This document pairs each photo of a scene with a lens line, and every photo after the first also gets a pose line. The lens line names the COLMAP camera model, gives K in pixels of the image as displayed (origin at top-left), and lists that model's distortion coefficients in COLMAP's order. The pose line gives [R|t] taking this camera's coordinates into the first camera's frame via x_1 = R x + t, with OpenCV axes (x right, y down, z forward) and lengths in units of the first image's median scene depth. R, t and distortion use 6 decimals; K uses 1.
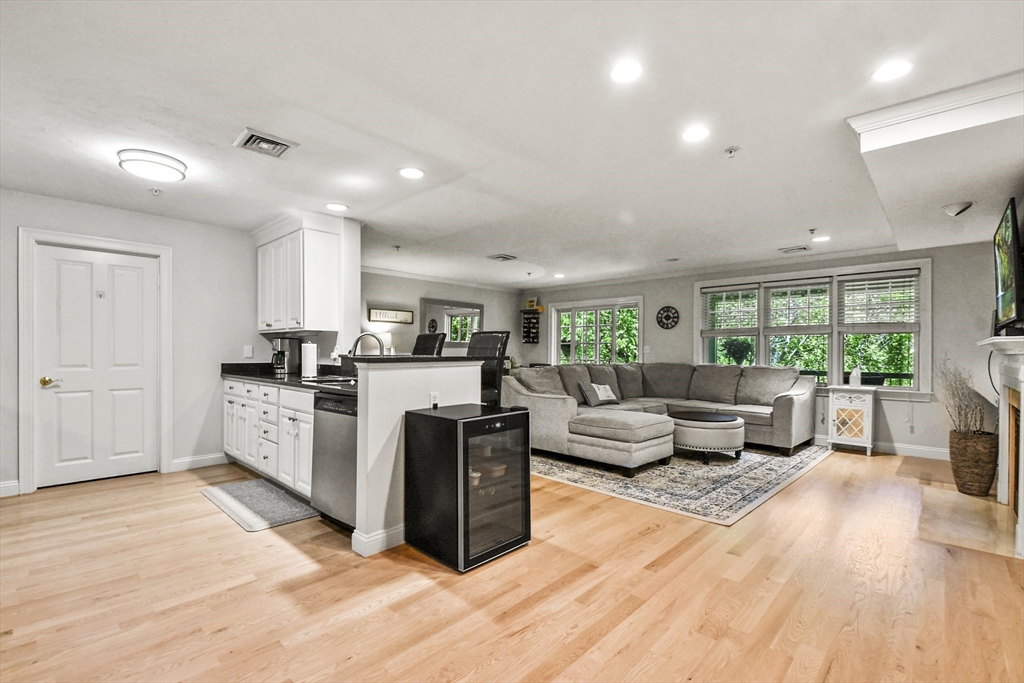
lens RADIAL K [[461.8, 0, 508.4], [0, 461.8, 354.8], [0, 0, 1]] dist [0.026731, -0.020289]
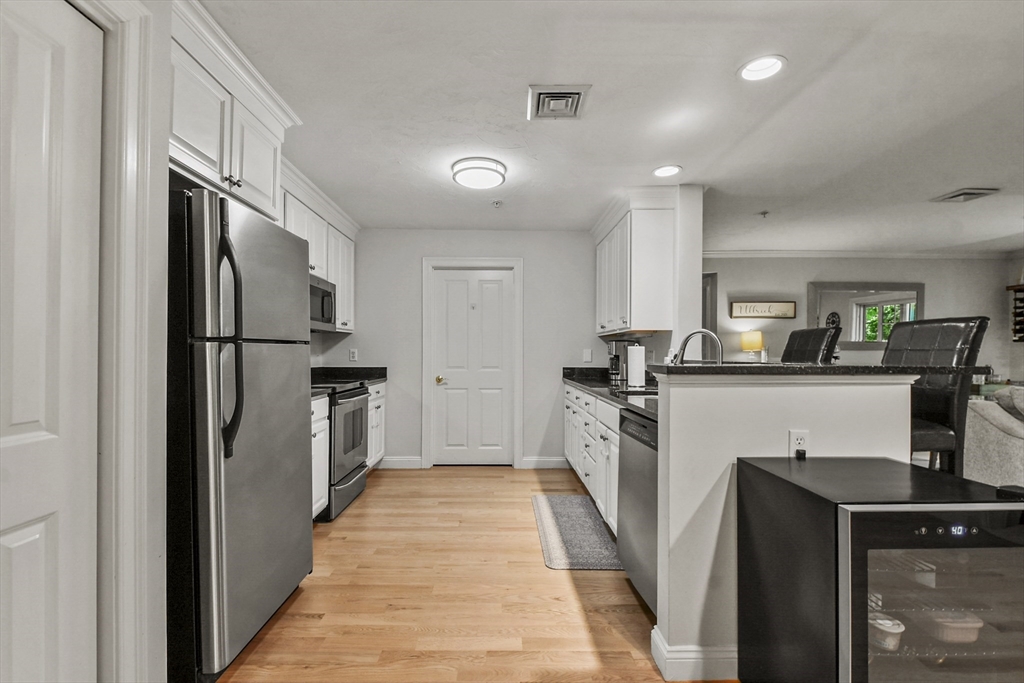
lens RADIAL K [[456.1, 0, 501.2], [0, 456.1, 352.5], [0, 0, 1]] dist [0.025515, -0.020036]
pose [[0.695208, -0.002318, -0.718805, -0.007704], [-0.006148, 0.999939, -0.009170, -0.004209], [0.718782, 0.010794, 0.695152, 0.274839]]
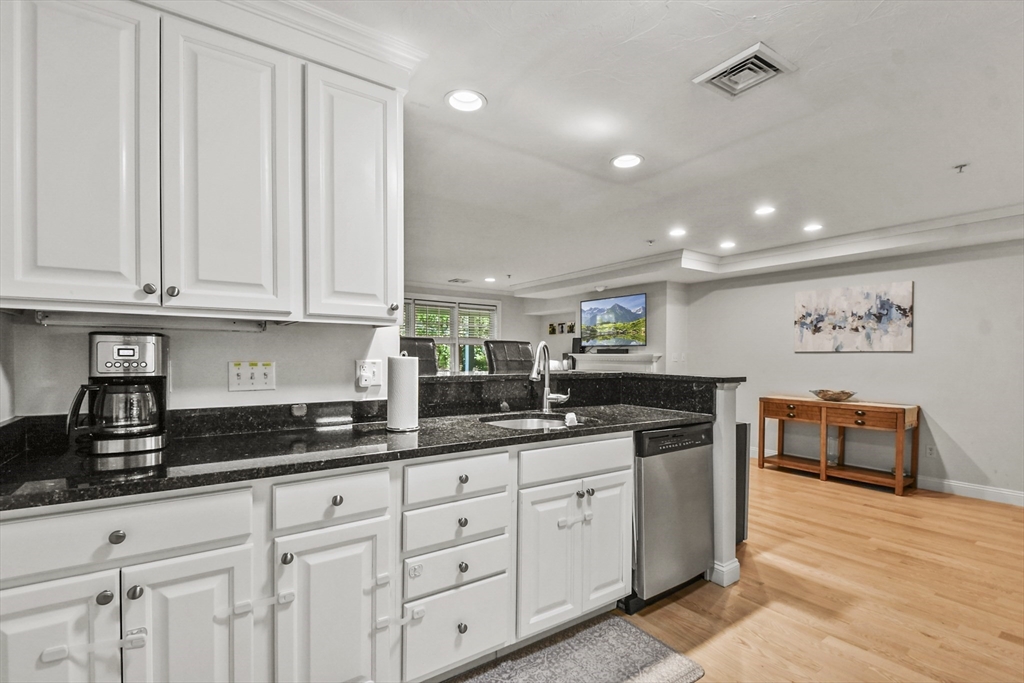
lens RADIAL K [[461.8, 0, 508.4], [0, 461.8, 354.8], [0, 0, 1]] dist [0.026731, -0.020289]
pose [[0.196006, -0.004605, 0.980592, -0.944019], [0.004846, 0.999981, 0.003728, -0.029617], [-0.980591, 0.004021, 0.196025, 0.888158]]
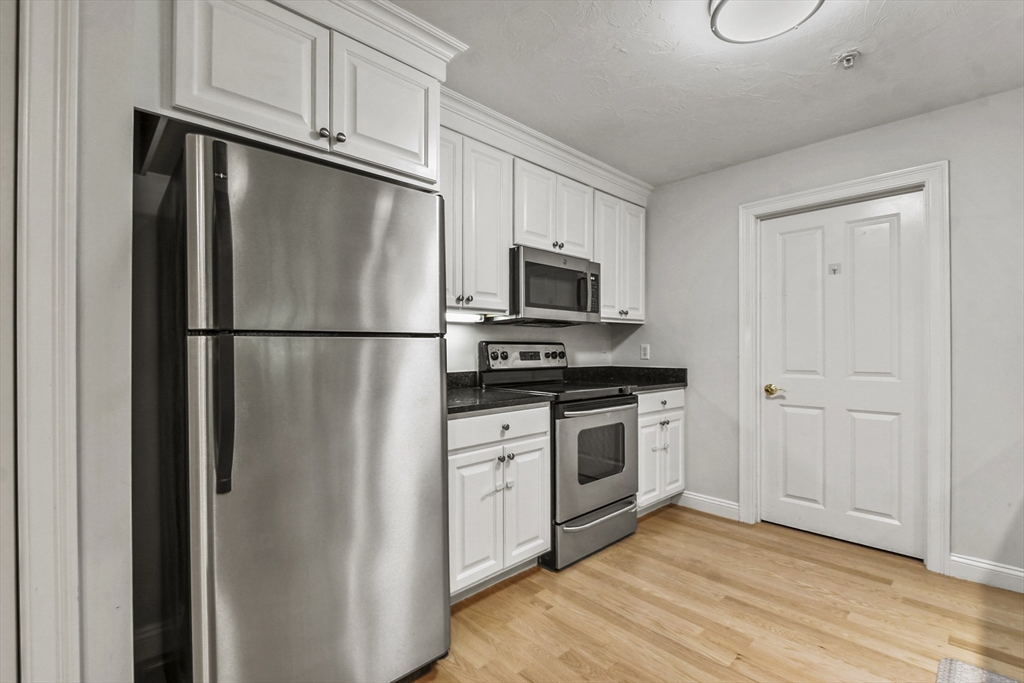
lens RADIAL K [[452.6, 0, 505.3], [0, 452.6, 348.2], [0, 0, 1]] dist [0.029100, -0.017932]
pose [[-0.059879, -0.006479, -0.998185, -0.186986], [-0.005389, 0.999966, -0.006168, -0.006545], [0.998191, 0.005010, -0.059912, 0.594961]]
